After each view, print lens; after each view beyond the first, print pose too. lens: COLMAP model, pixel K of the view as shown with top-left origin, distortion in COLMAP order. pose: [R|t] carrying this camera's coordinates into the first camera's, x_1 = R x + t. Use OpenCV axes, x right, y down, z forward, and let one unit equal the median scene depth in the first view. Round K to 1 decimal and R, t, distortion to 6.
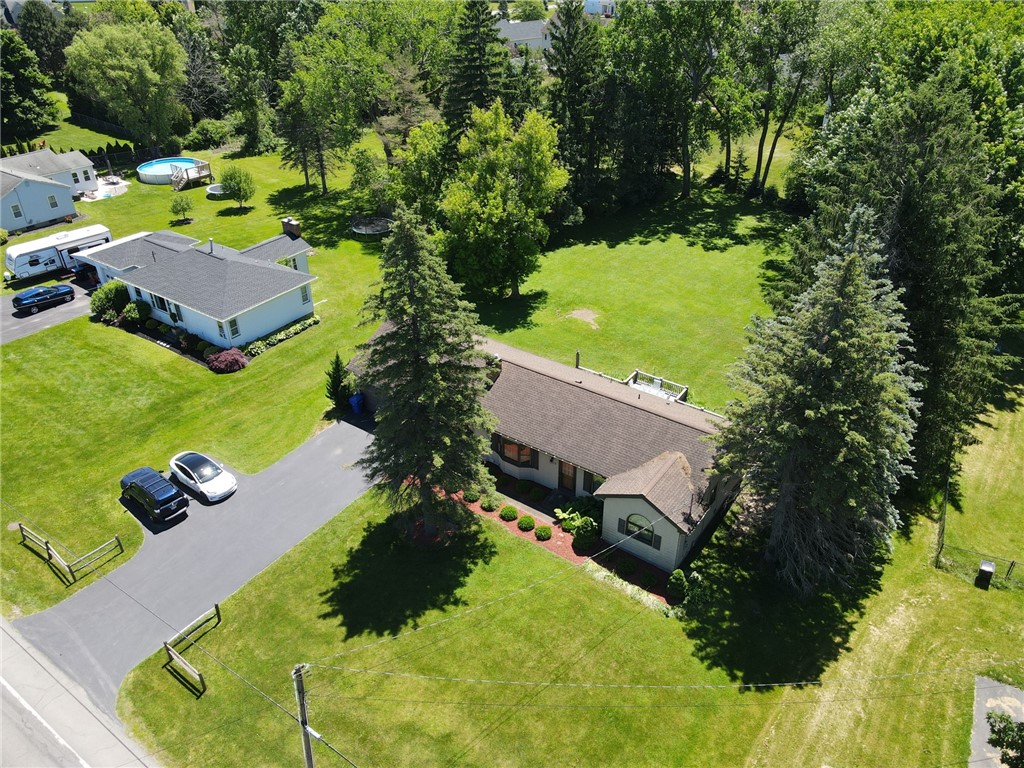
lens RADIAL K [[723.6, 0, 512.1], [0, 723.6, 386.2], [0, 0, 1]] dist [0.006590, 0.011163]
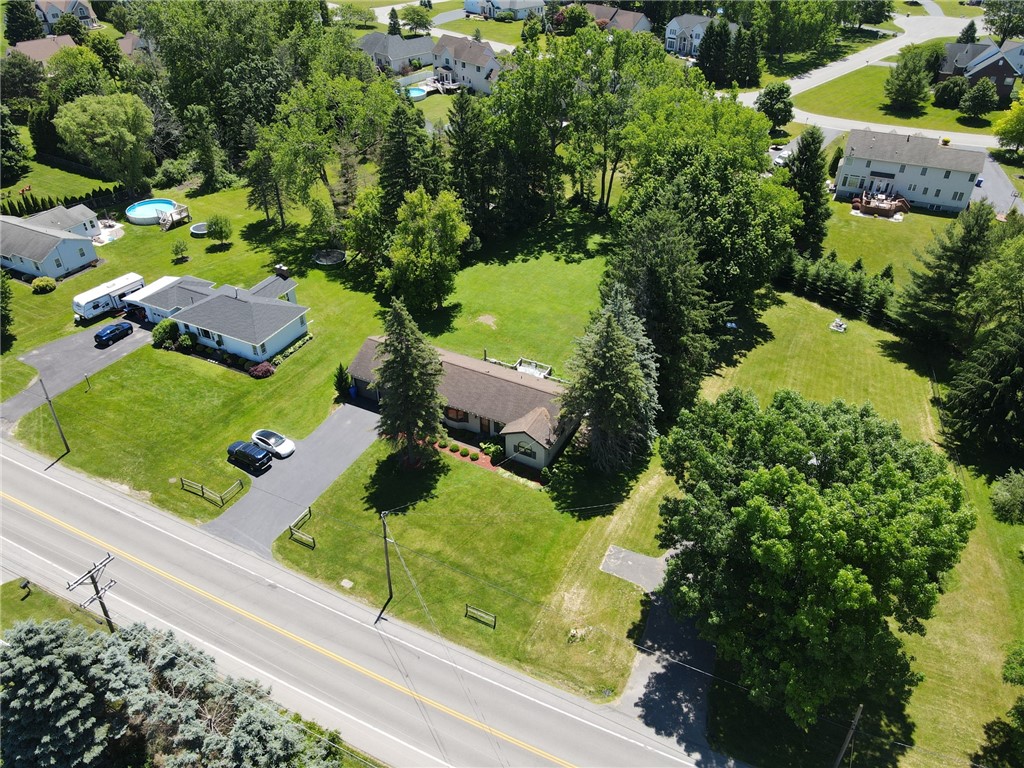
lens RADIAL K [[723.6, 0, 510.7], [0, 723.6, 383.4], [0, 0, 1]] dist [0.006590, 0.011163]
pose [[0.989211, -0.078017, 0.123996, -0.063688], [0.069596, 0.995055, 0.070859, -0.086161], [-0.128911, -0.061465, 0.989749, -0.658565]]
